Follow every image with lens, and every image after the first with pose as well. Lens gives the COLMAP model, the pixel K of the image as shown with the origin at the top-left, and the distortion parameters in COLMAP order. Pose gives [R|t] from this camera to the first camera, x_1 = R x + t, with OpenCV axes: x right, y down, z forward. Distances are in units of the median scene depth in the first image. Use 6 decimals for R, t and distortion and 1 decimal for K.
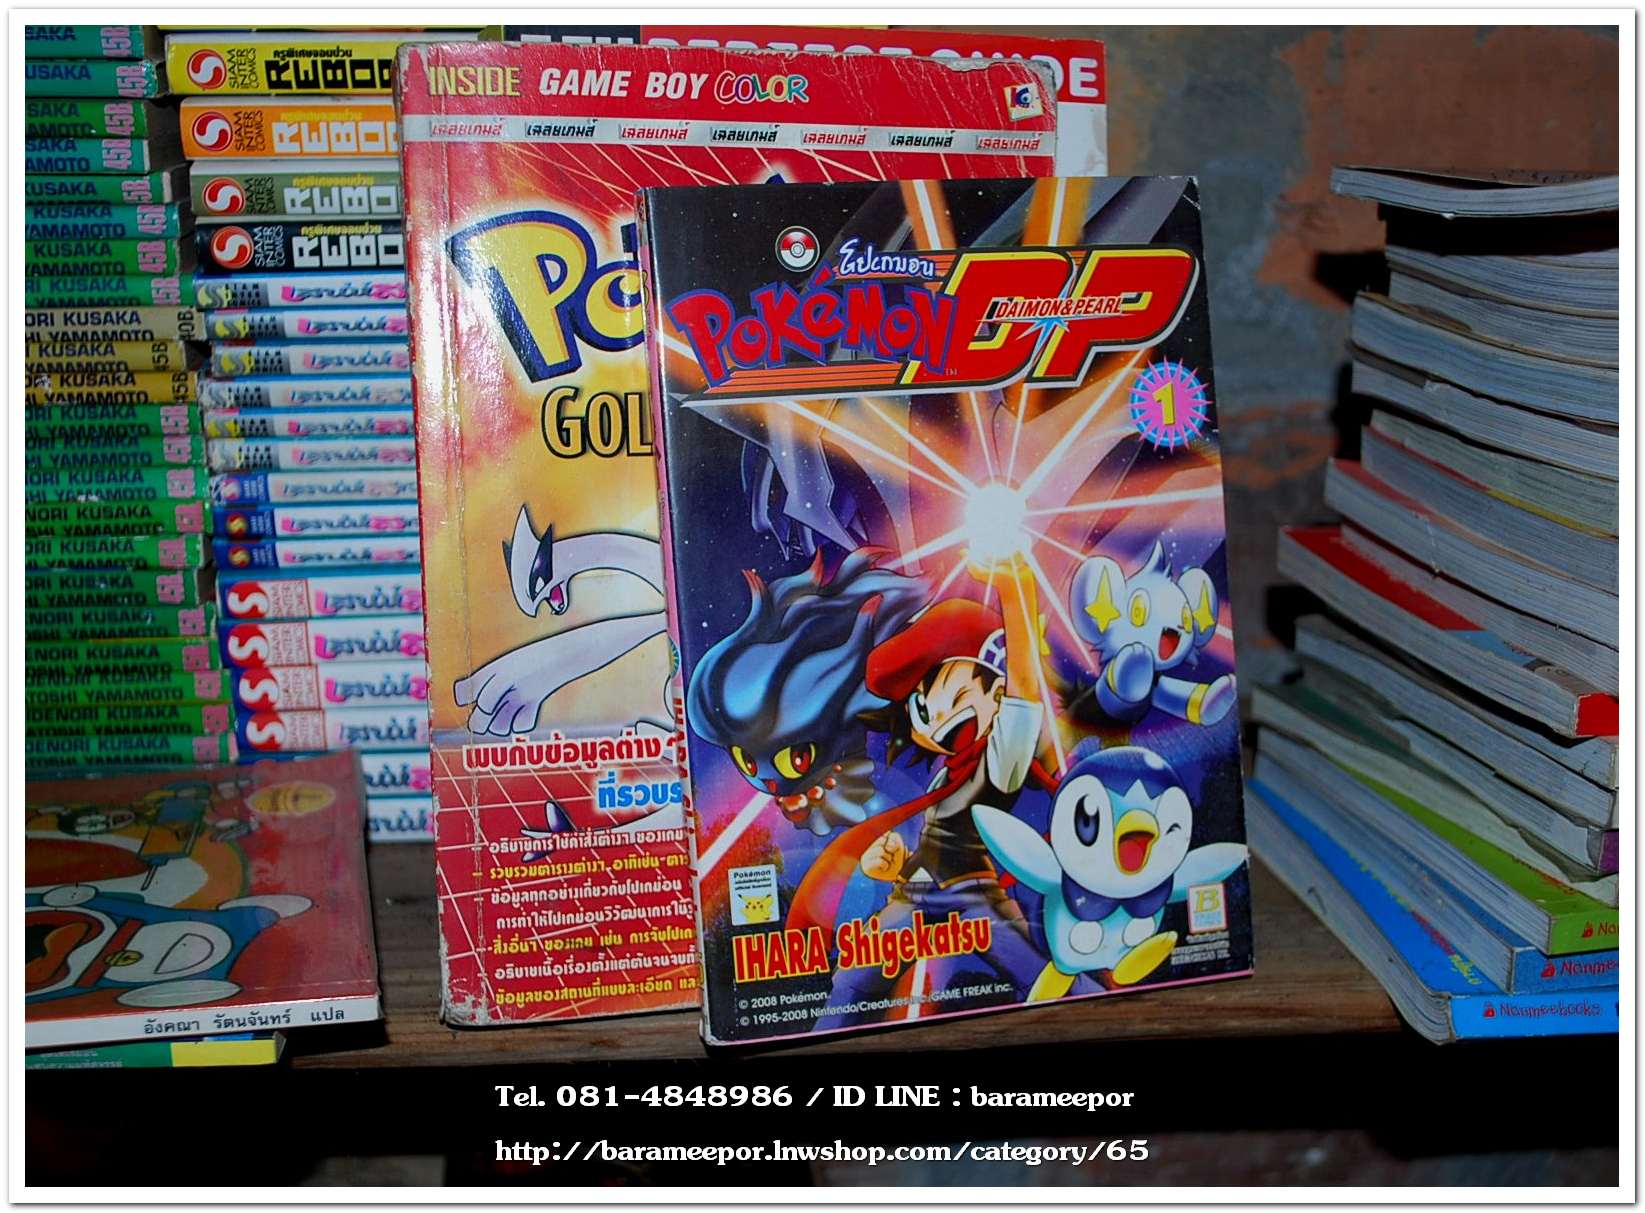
lens RADIAL K [[1752.0, 0, 806.9], [0, 1752.0, 636.0], [0, 0, 1]] dist [-0.075569, 0.000000]
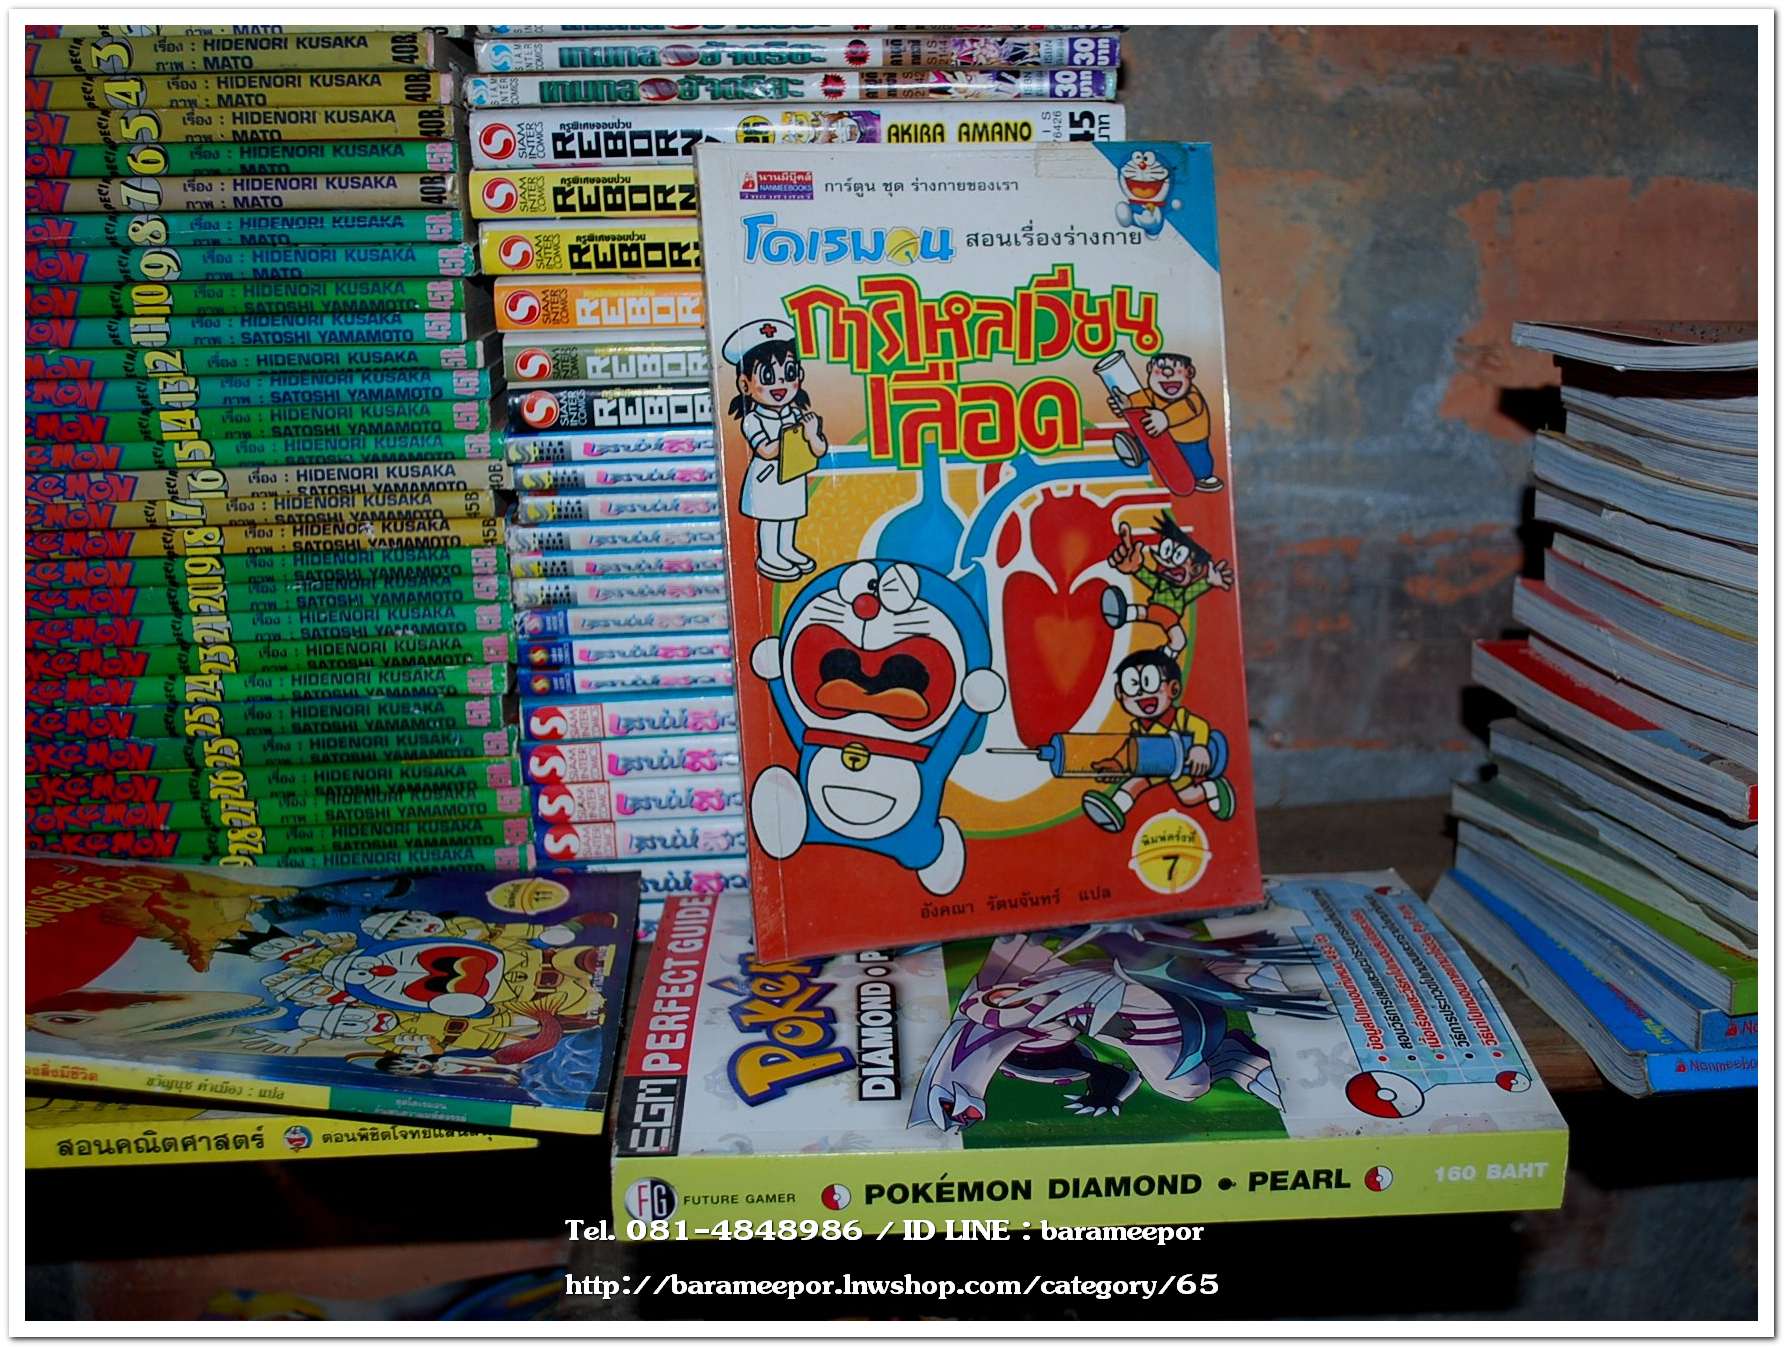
lens RADIAL K [[1786.3, 0, 957.0], [0, 1786.3, 666.1], [0, 0, 1]] dist [-0.055369, 0.000000]
pose [[0.999838, -0.017852, -0.002399, -0.058352], [0.017688, 0.998244, -0.056526, 0.012256], [0.003403, 0.056474, 0.998398, -0.139904]]
